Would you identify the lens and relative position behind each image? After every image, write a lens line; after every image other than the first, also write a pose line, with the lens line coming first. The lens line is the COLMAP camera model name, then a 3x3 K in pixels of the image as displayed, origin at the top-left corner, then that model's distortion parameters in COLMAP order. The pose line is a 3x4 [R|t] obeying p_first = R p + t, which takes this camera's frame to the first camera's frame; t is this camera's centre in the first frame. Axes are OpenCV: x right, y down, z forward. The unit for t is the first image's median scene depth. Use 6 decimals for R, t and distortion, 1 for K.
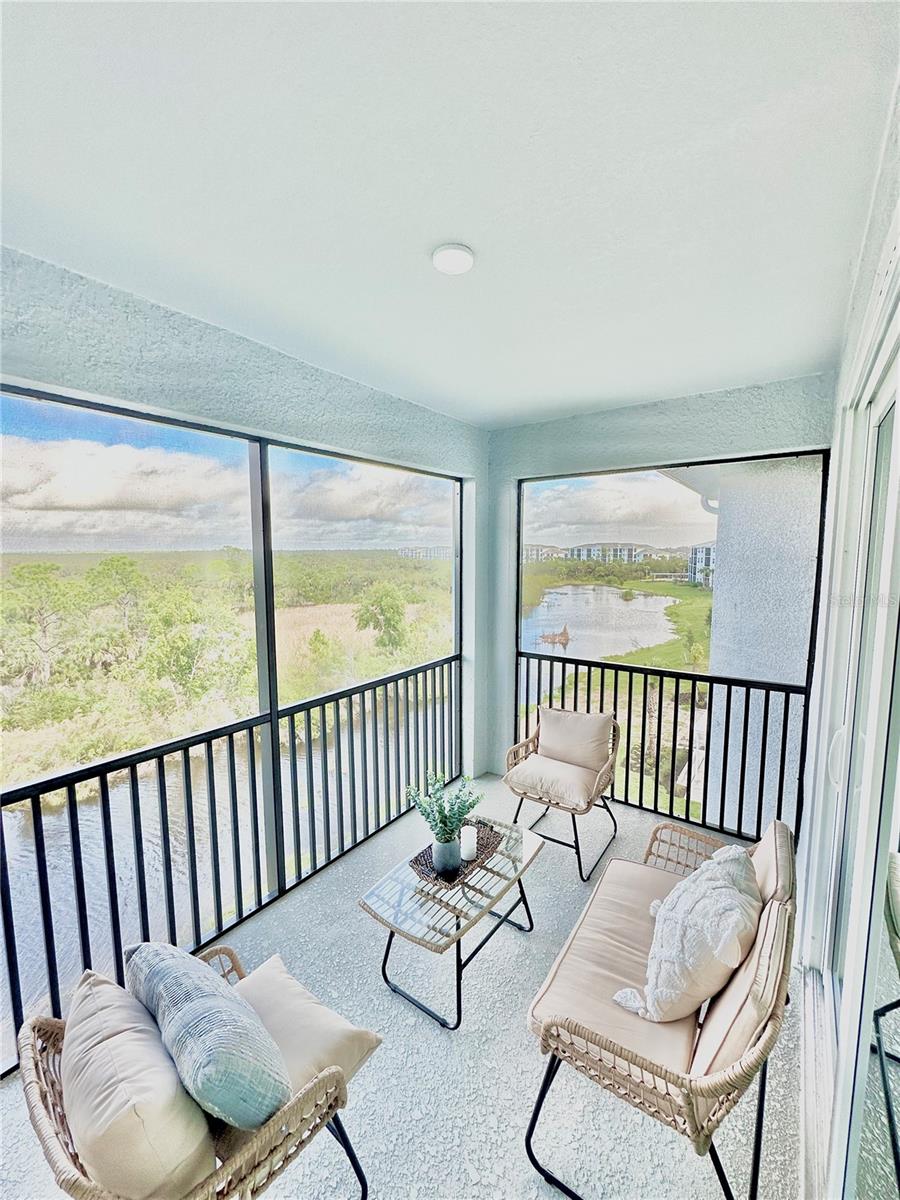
lens RADIAL K [[481.4, 0, 450.0], [0, 481.4, 600.0], [0, 0, 1]] dist [-0.000051, 0.000049]
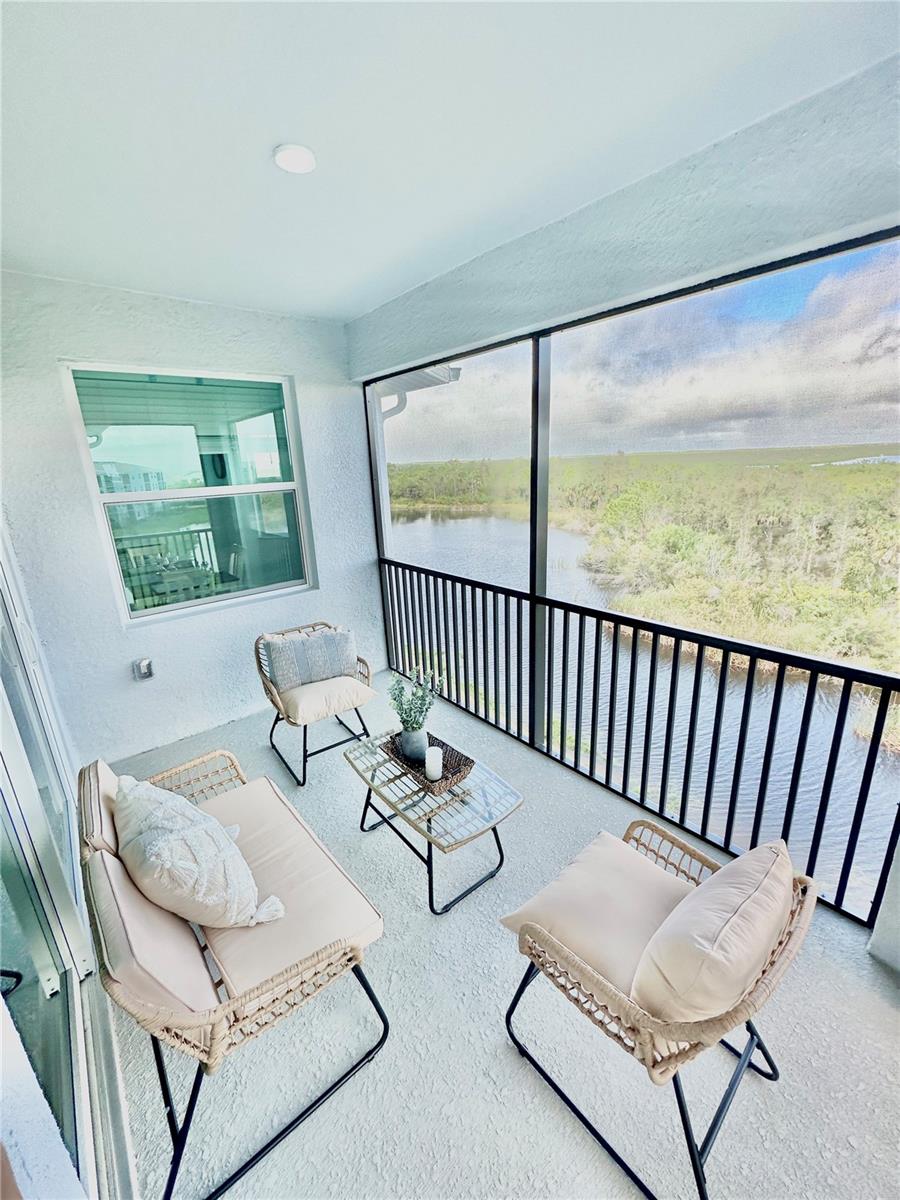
lens RADIAL K [[481.4, 0, 450.0], [0, 481.4, 600.0], [0, 0, 1]] dist [-0.000051, 0.000049]
pose [[-0.233128, 0.288821, -0.928565, 0.732708], [-0.052864, 0.949700, 0.308667, -0.095211], [0.971008, 0.121047, -0.206133, 1.043486]]
